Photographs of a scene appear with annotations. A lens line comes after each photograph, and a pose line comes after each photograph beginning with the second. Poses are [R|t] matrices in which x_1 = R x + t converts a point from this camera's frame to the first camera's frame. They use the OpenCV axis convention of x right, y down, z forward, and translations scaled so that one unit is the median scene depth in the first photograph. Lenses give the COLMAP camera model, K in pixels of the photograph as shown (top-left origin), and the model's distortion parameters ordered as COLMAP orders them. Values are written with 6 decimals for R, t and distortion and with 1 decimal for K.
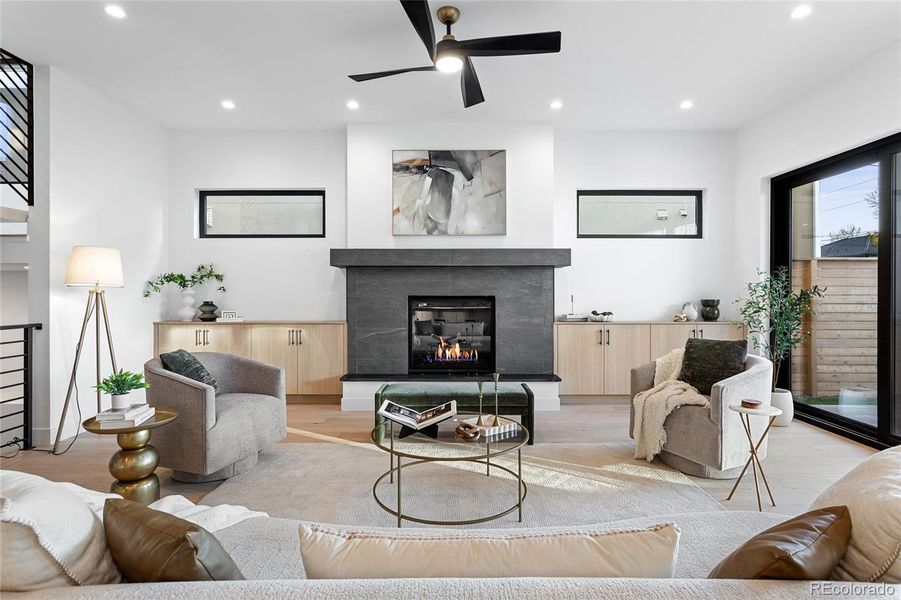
lens RADIAL K [[483.5, 0, 450.5], [0, 483.5, 300.0], [0, 0, 1]] dist [-0.001165, 0.000099]
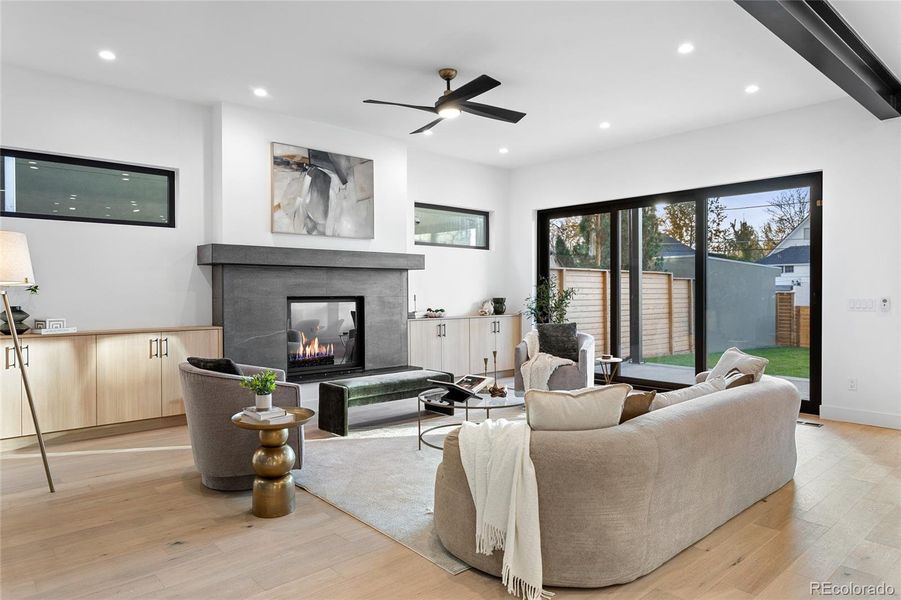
lens RADIAL K [[483.5, 0, 450.5], [0, 483.5, 300.0], [0, 0, 1]] dist [-0.001165, 0.000099]
pose [[0.800510, -0.012645, 0.599186, -0.402645], [0.014328, 0.999895, 0.001959, 0.000938], [-0.599148, 0.007017, 0.800608, 0.039948]]
